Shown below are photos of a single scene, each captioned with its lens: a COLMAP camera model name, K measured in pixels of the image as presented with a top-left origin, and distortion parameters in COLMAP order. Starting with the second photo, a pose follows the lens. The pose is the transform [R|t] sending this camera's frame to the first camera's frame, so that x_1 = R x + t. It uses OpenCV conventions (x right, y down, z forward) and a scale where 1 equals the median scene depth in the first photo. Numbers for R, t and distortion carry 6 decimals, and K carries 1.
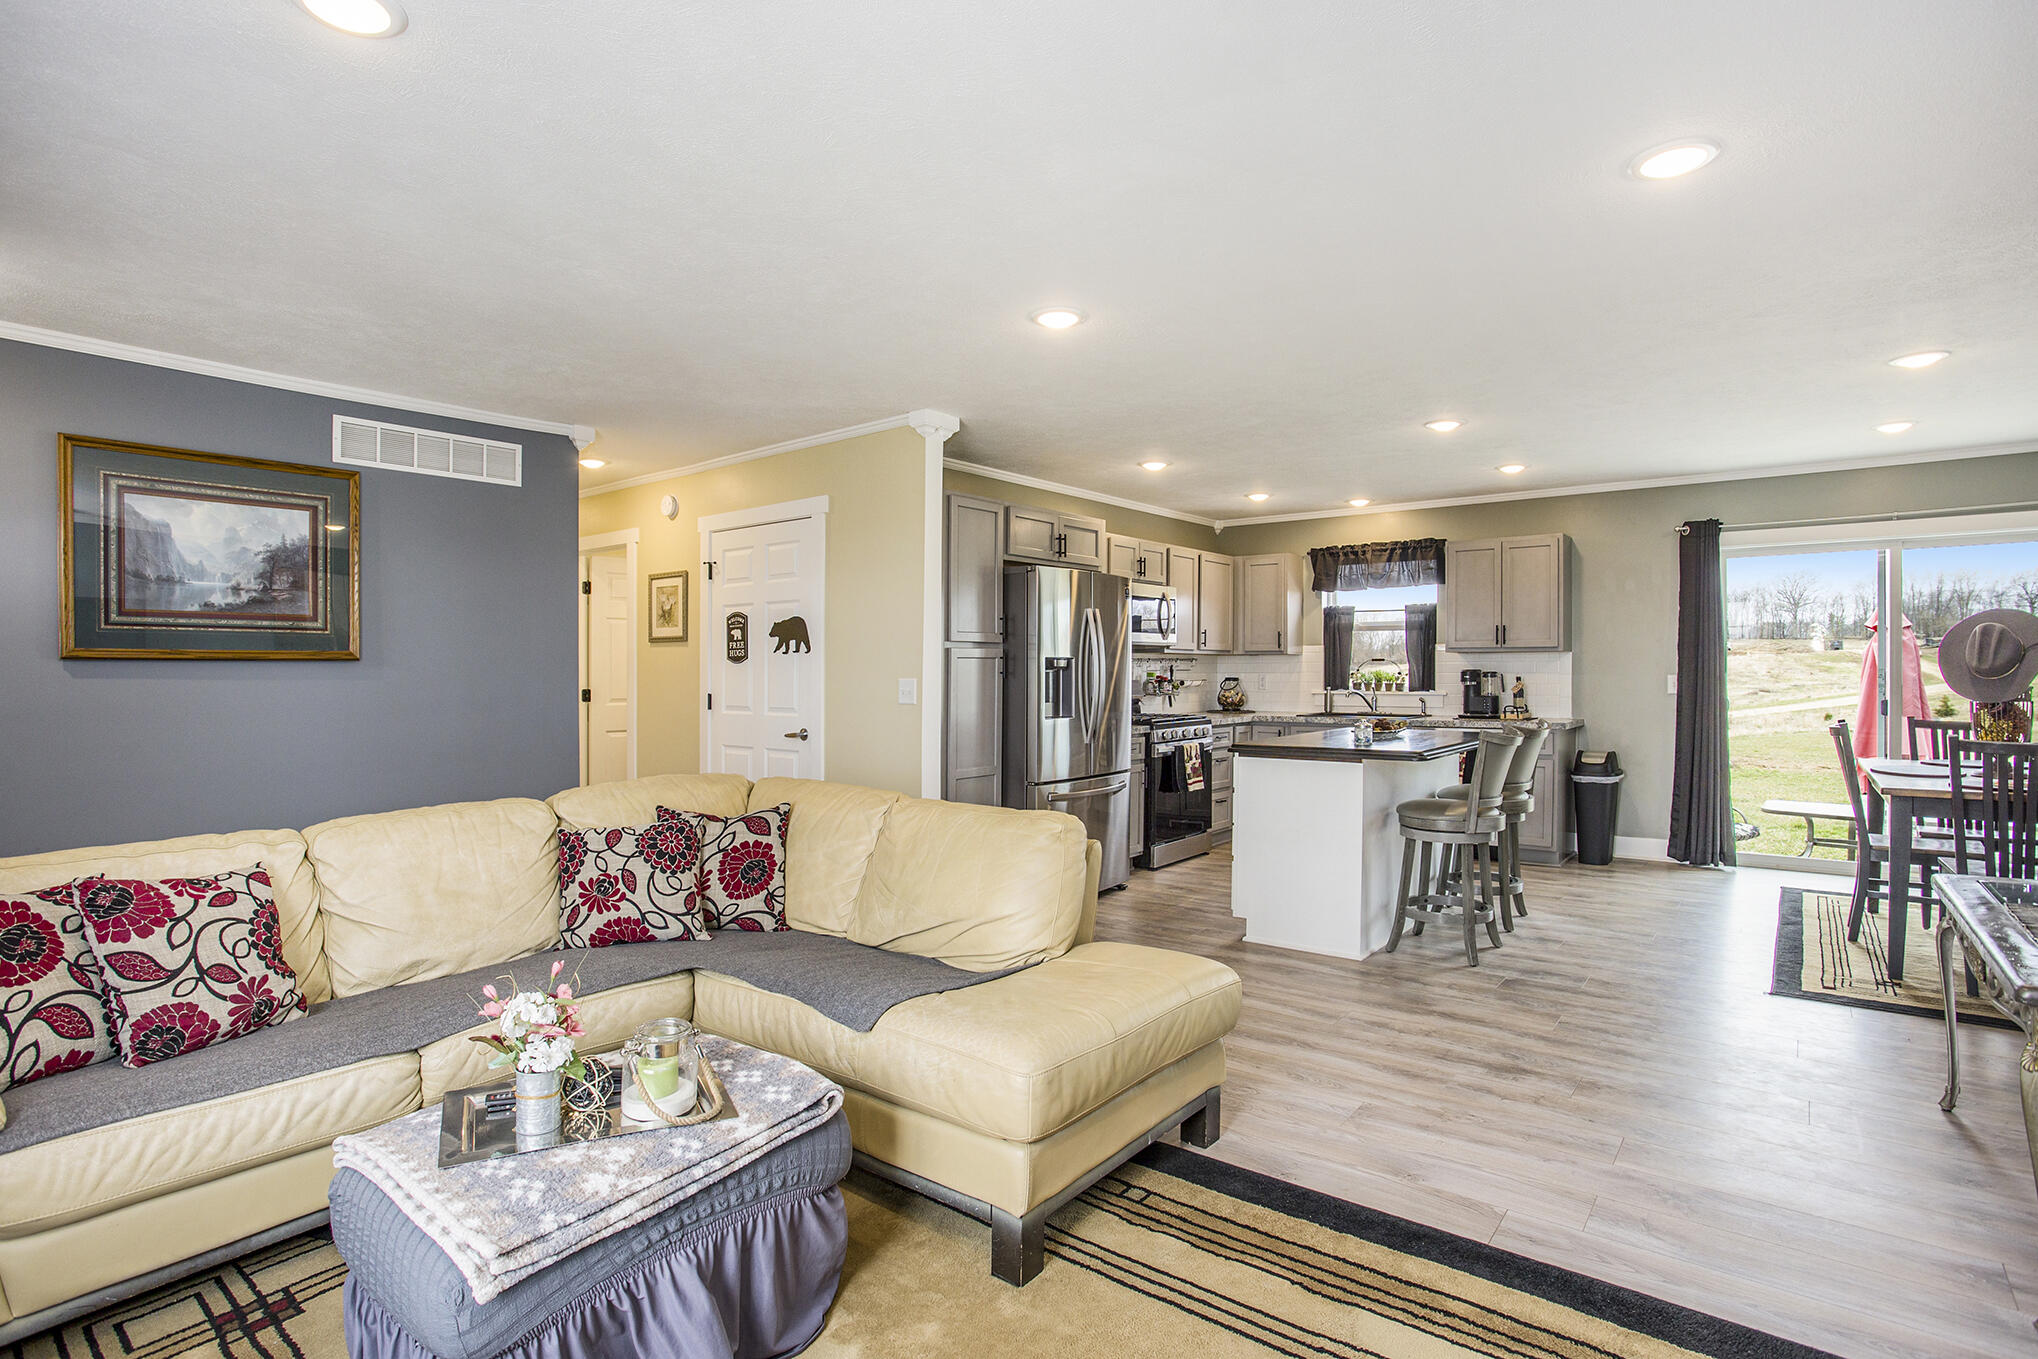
lens RADIAL K [[1026.0, 0, 1030.4], [0, 1026.0, 680.4], [0, 0, 1]] dist [-0.017876, 0.001893]
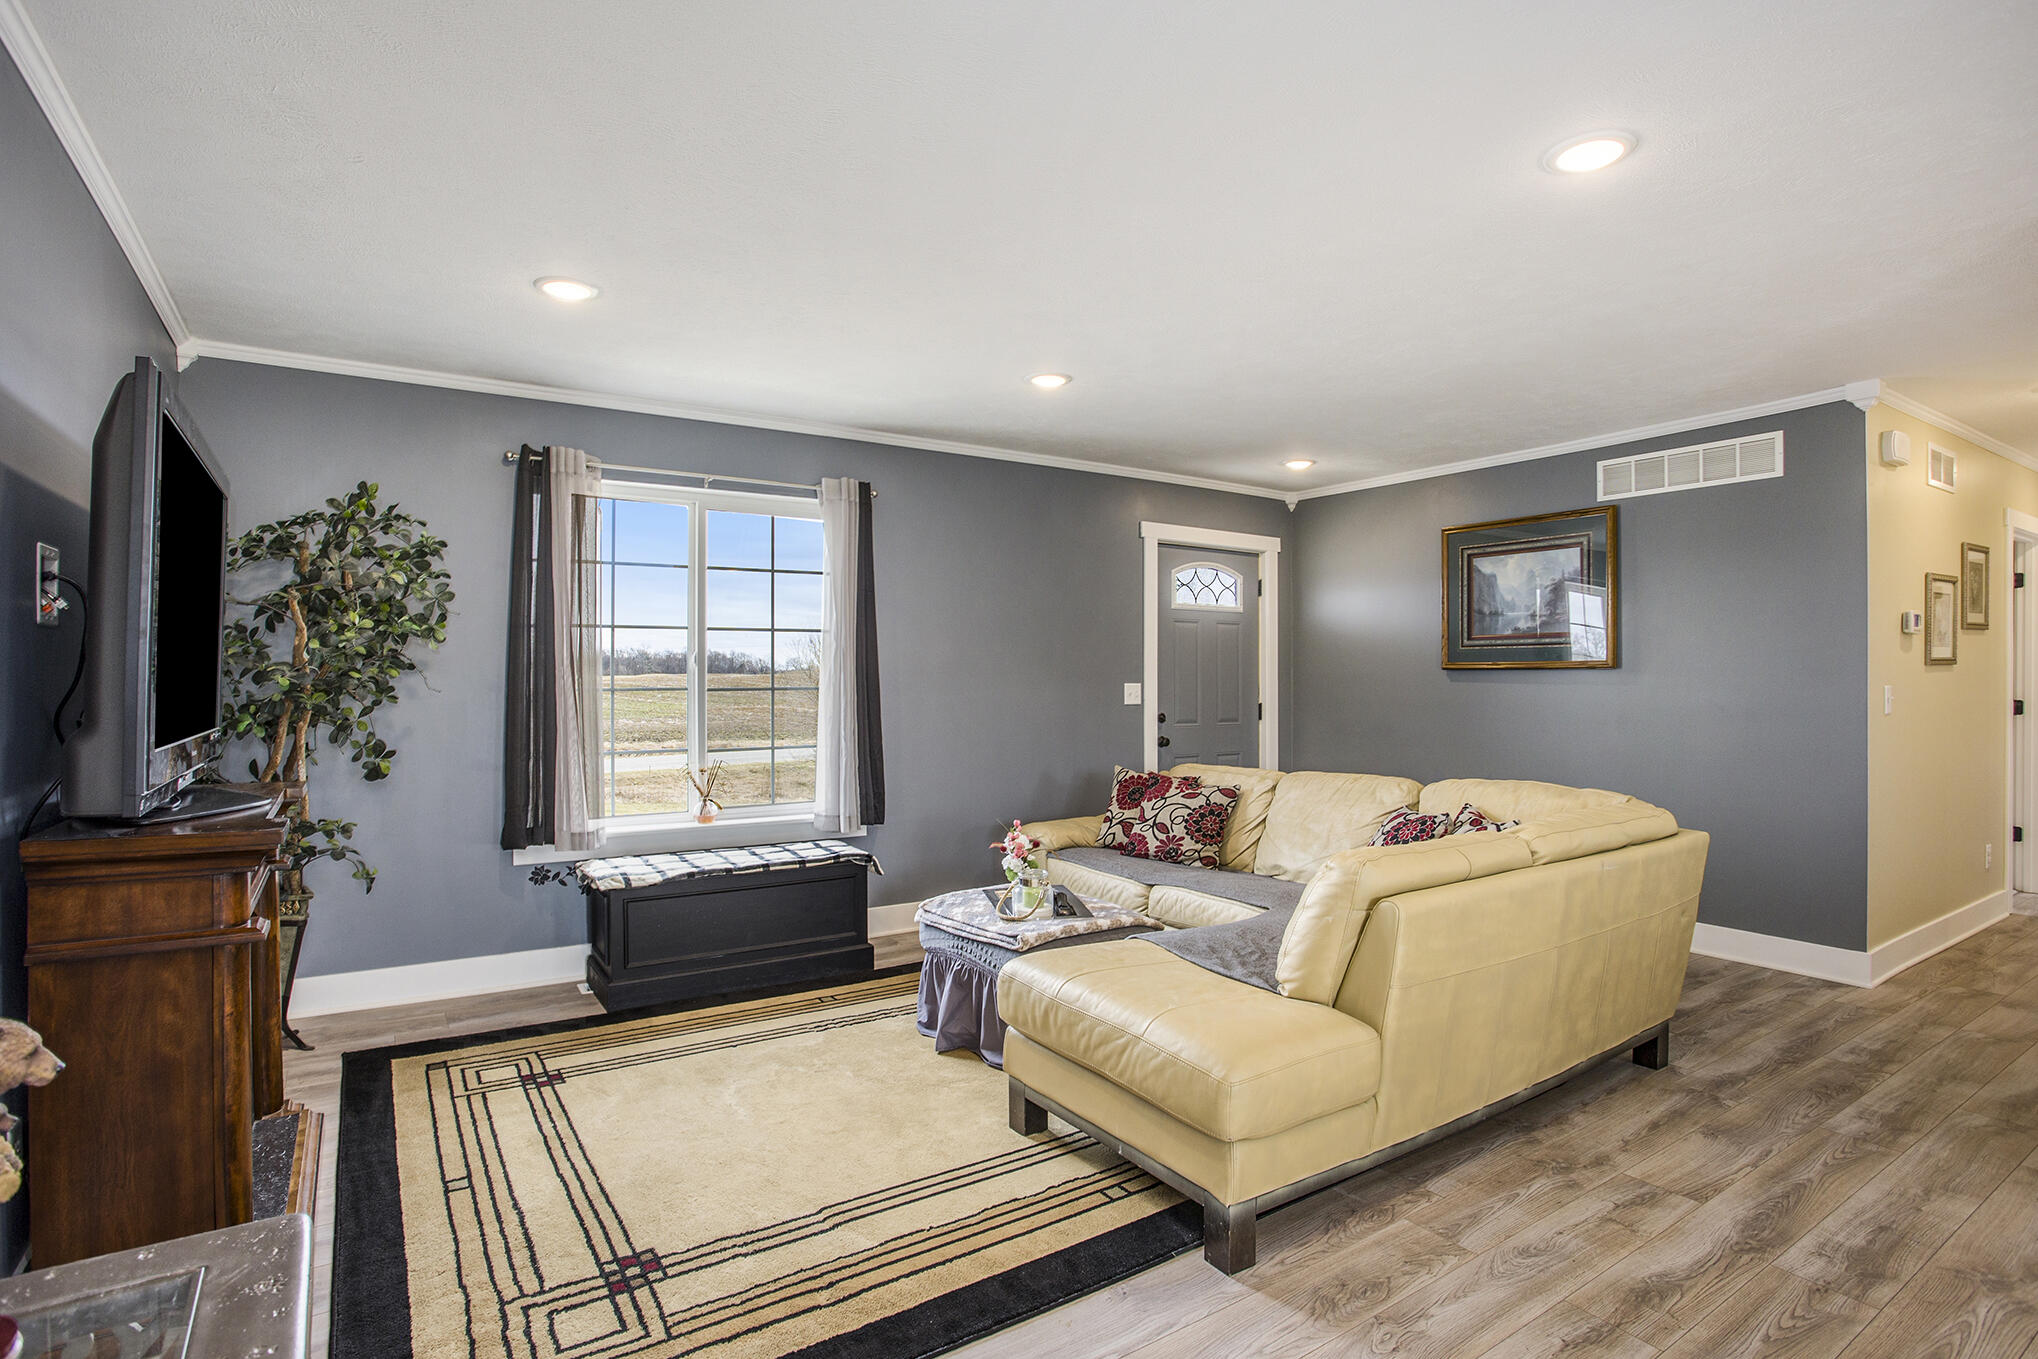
lens RADIAL K [[1026.0, 0, 997.5], [0, 1026.0, 666.3], [0, 0, 1]] dist [-0.017876, 0.001893]
pose [[-0.335409, -0.004584, -0.942061, 0.401186], [-0.008345, 0.999963, -0.001895, -0.008798], [0.942036, 0.007226, -0.335435, 0.443042]]
